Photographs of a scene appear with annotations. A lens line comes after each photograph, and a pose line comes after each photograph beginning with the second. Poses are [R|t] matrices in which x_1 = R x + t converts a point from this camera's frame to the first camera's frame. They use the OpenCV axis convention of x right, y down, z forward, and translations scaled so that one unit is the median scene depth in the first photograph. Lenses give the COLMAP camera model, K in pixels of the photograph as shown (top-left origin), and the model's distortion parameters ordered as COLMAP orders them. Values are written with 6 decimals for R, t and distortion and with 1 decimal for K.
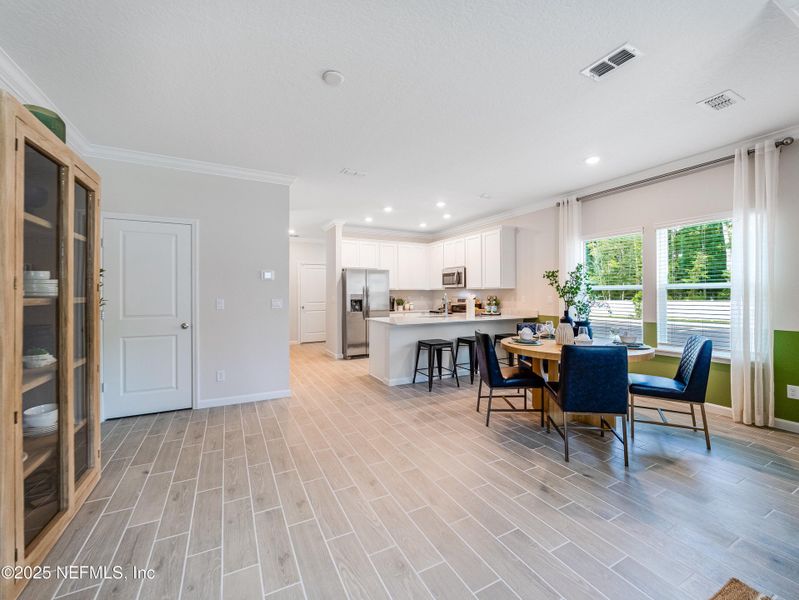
lens RADIAL K [[333.6, 0, 410.9], [0, 333.6, 294.0], [0, 0, 1]] dist [-0.004873, -0.003430]
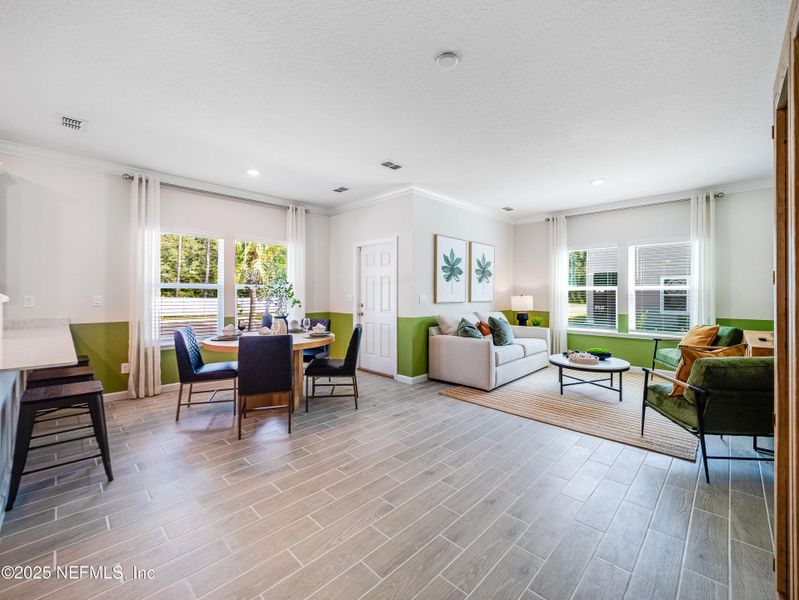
lens RADIAL K [[333.6, 0, 401.7], [0, 333.6, 290.4], [0, 0, 1]] dist [-0.004873, -0.003430]
pose [[-0.288482, 0.009711, 0.957436, -0.690725], [-0.001493, 0.999943, -0.010592, 0.004674], [-0.957484, -0.004485, -0.288451, 0.878005]]
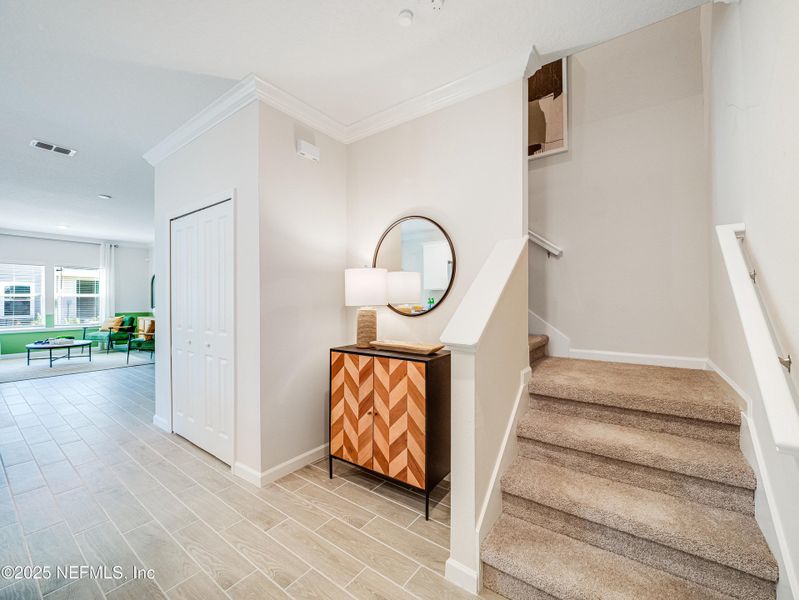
lens RADIAL K [[333.6, 0, 398.6], [0, 333.6, 300.7], [0, 0, 1]] dist [-0.004873, -0.003430]
pose [[-0.906974, -0.003921, -0.421169, -0.648303], [-0.003761, 0.999992, -0.001211, 0.005312], [0.421170, 0.000485, -0.906982, 2.328019]]
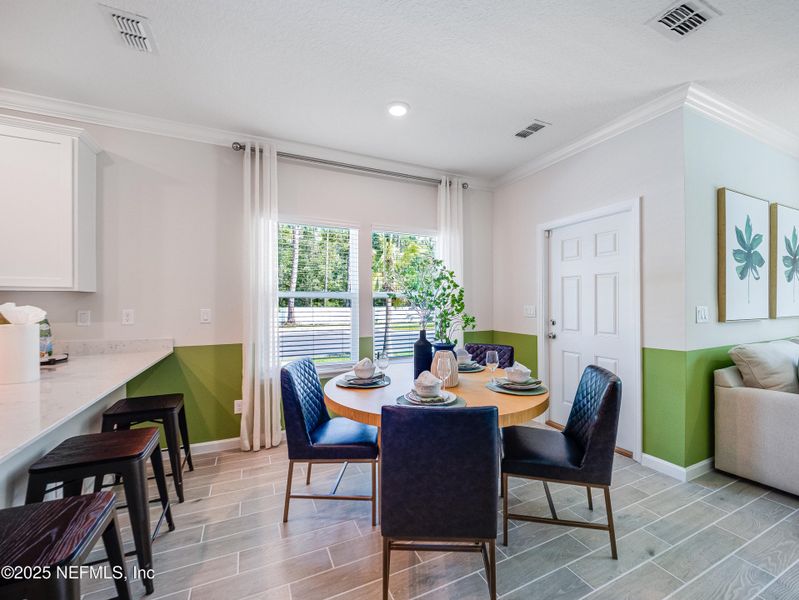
lens RADIAL K [[333.6, 0, 404.5], [0, 333.6, 301.7], [0, 0, 1]] dist [-0.004873, -0.003430]
pose [[0.072252, 0.004953, 0.997374, -0.150444], [0.003658, 0.999980, -0.005231, 0.000666], [-0.997380, 0.004026, 0.072232, 0.972956]]
